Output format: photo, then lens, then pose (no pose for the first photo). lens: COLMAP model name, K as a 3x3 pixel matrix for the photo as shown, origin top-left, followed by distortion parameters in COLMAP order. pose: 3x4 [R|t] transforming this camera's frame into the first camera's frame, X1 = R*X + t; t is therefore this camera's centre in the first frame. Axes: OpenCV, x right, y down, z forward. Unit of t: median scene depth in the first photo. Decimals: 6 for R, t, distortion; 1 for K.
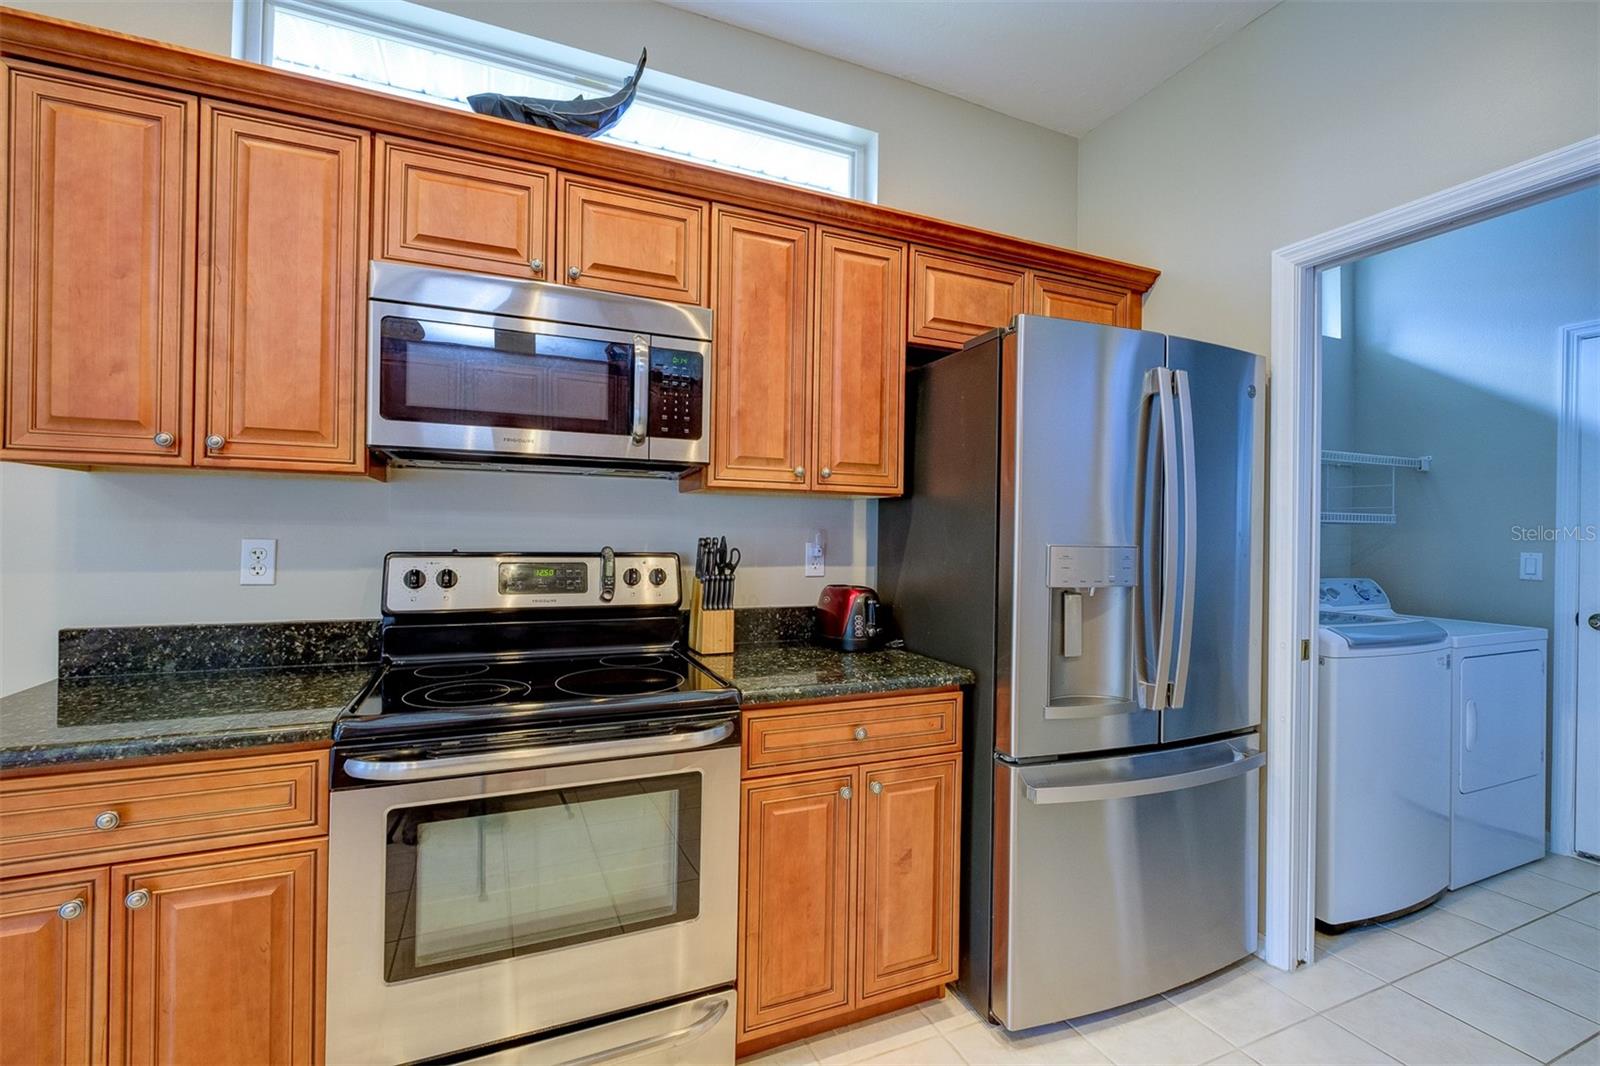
lens RADIAL K [[698.5, 0, 797.0], [0, 698.5, 529.2], [0, 0, 1]] dist [-0.001214, -0.000795]
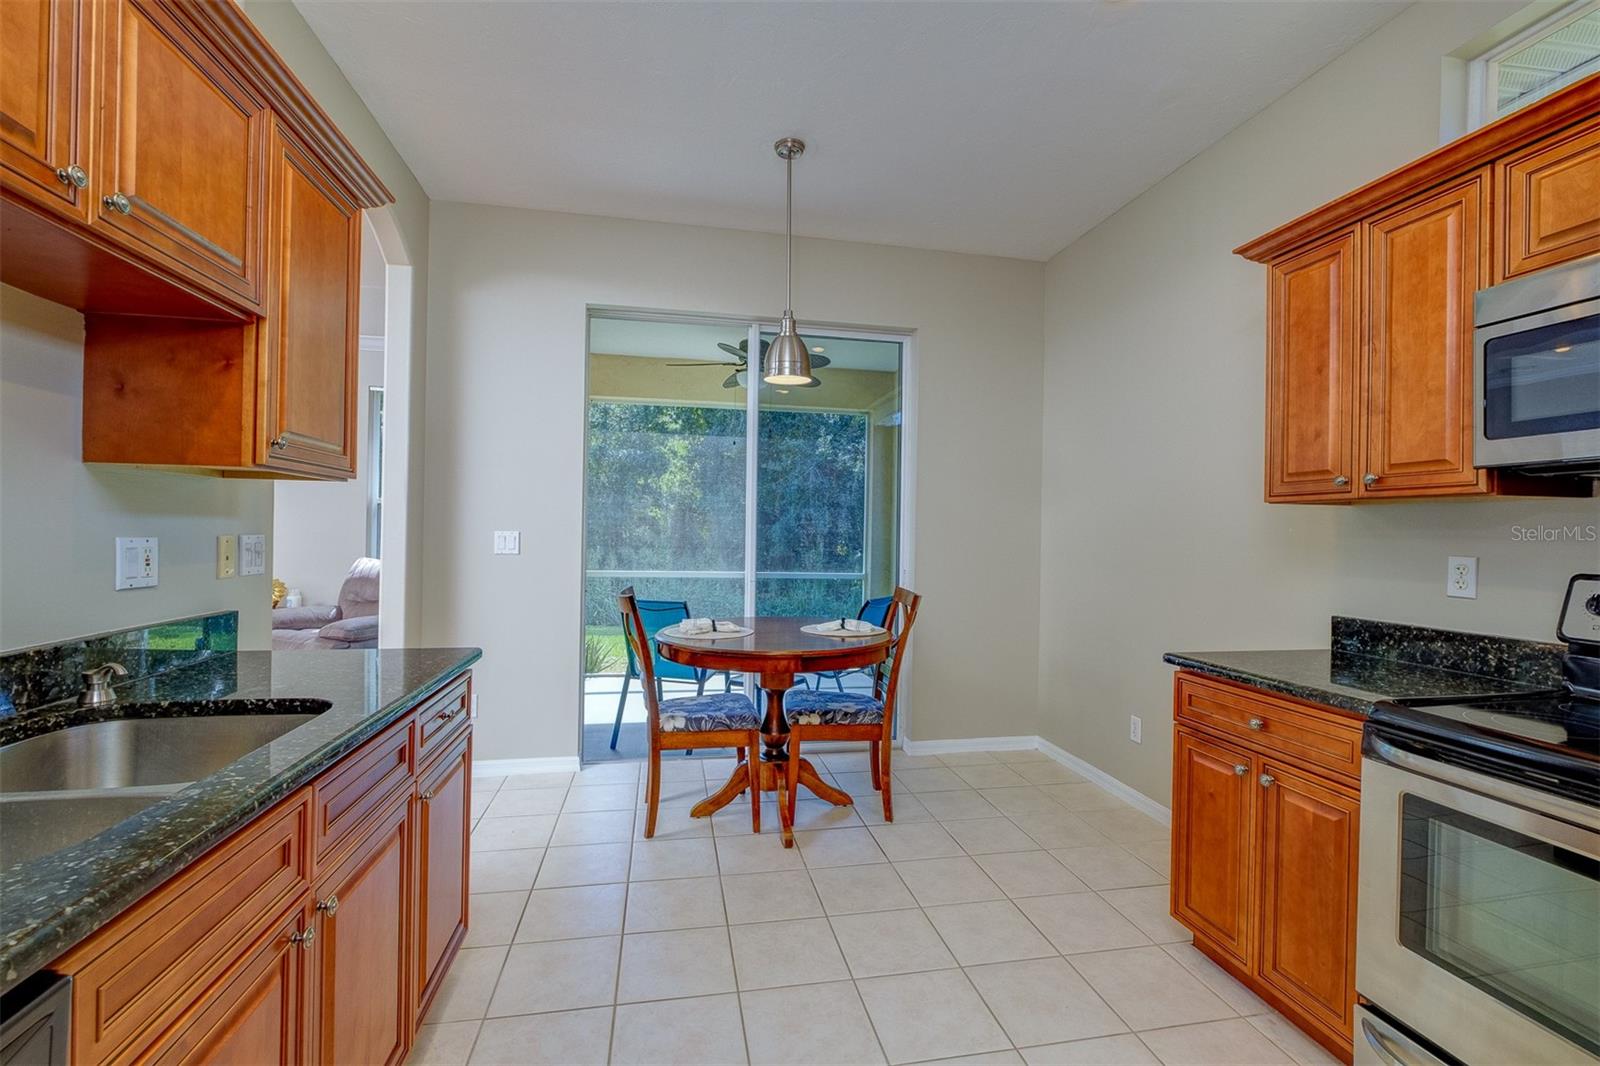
lens RADIAL K [[675.4, 0, 800.0], [0, 675.4, 533.0], [0, 0, 1]] dist [-0.015979, -0.000357]
pose [[-0.214294, -0.017777, -0.976607, 0.480498], [-0.019753, 0.999709, -0.013863, 0.011536], [0.976569, 0.016320, -0.214583, 0.186228]]
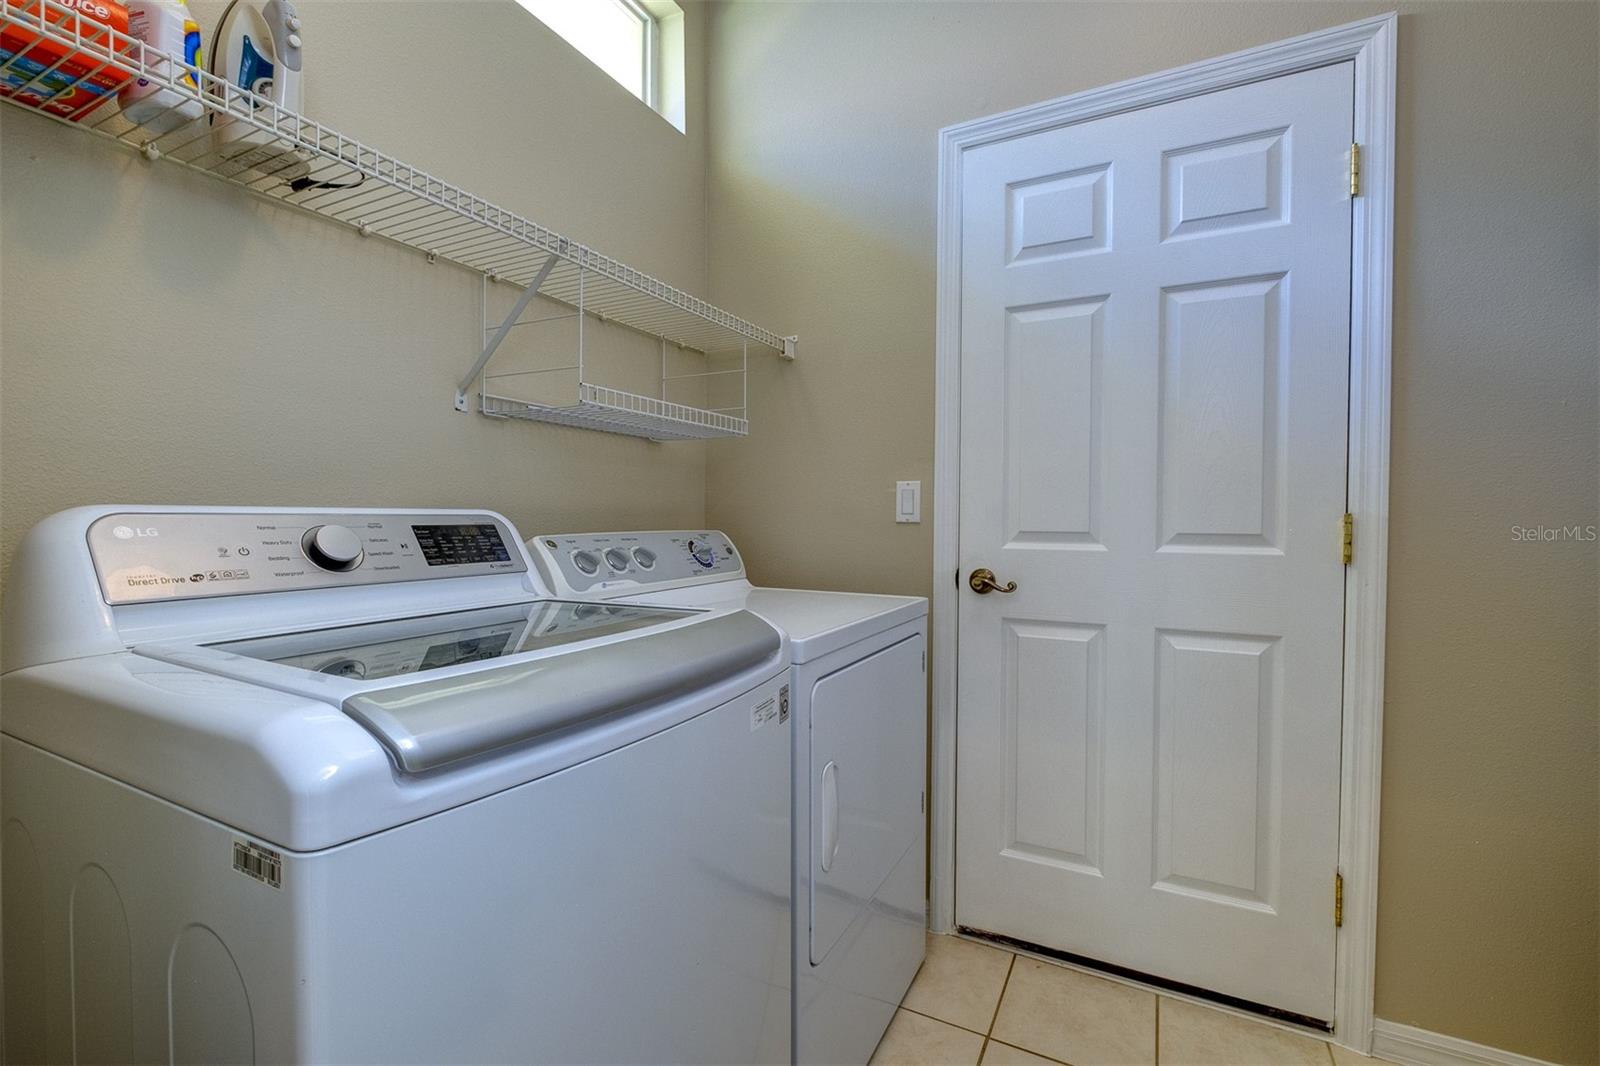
lens RADIAL K [[698.5, 0, 797.0], [0, 698.5, 529.2], [0, 0, 1]] dist [-0.001214, -0.000795]
pose [[0.781851, -0.021969, 0.623078, 0.874992], [0.004432, 0.999550, 0.029682, 0.091542], [-0.623450, -0.020445, 0.781596, 0.857949]]
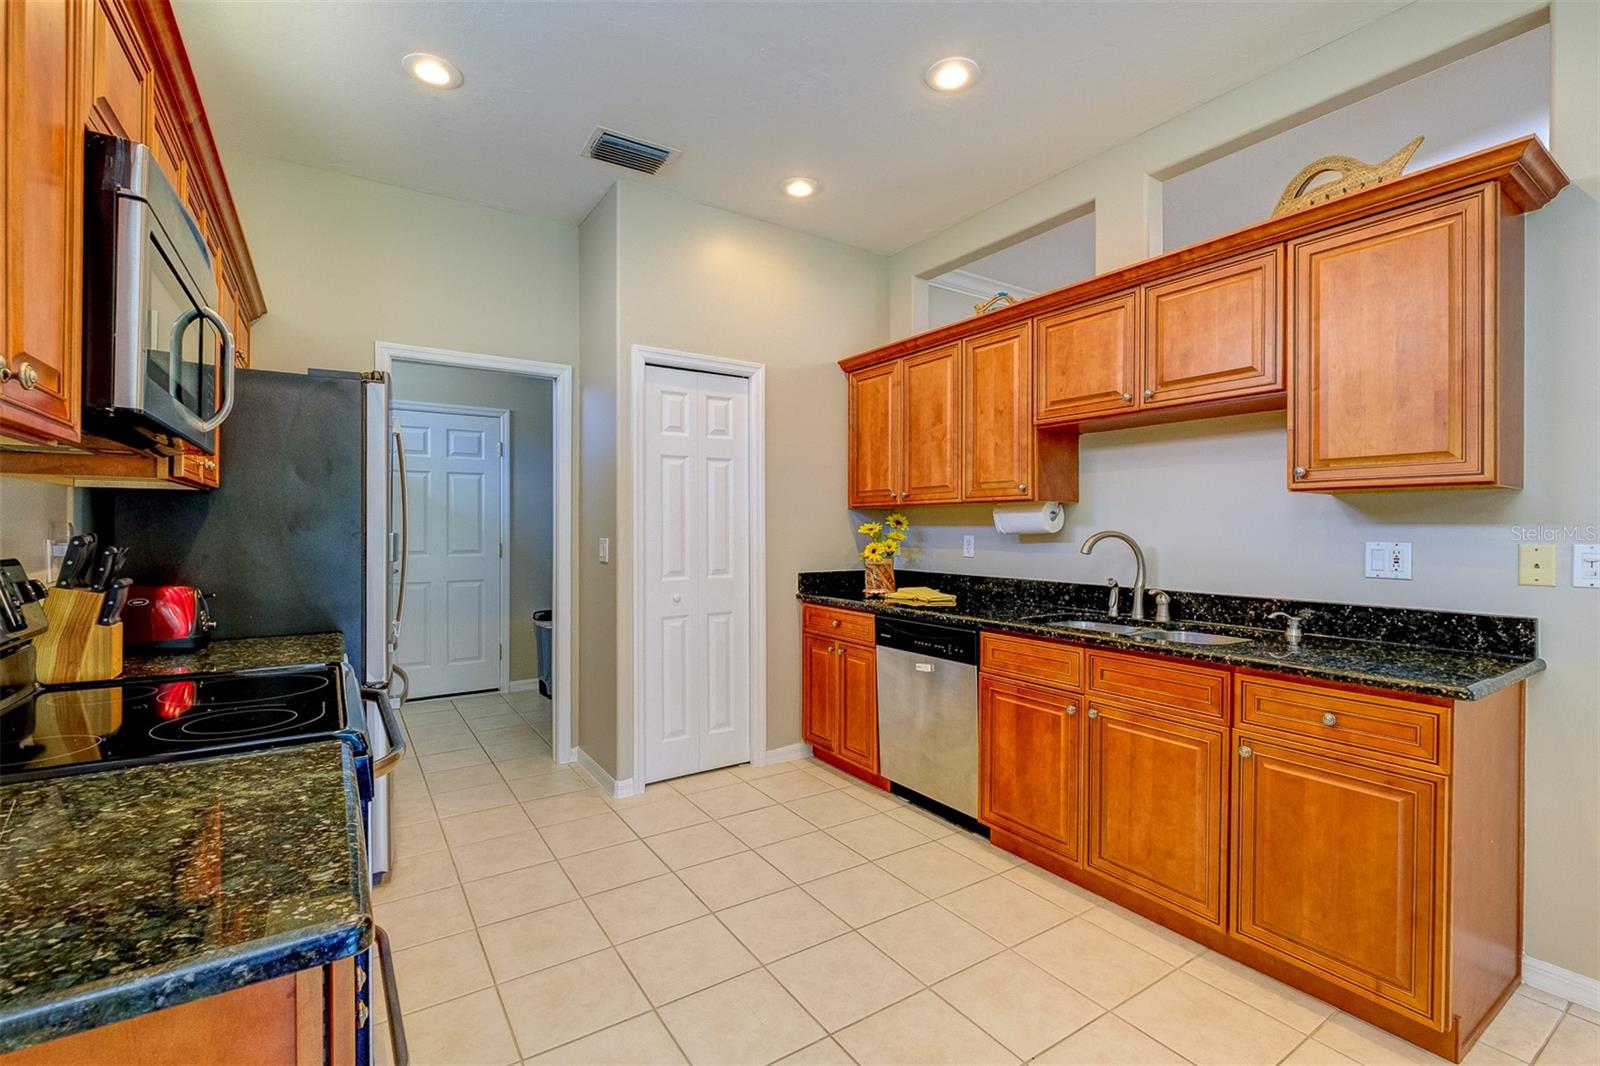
lens RADIAL K [[702.5, 0, 800.0], [0, 702.5, 533.0], [0, 0, 1]] dist [-0.005074, -0.000792]
pose [[-0.178611, -0.023238, 0.983645, -1.175005], [-0.007287, 0.999725, 0.022295, -0.016764], [-0.983893, -0.003186, -0.178731, 0.396942]]
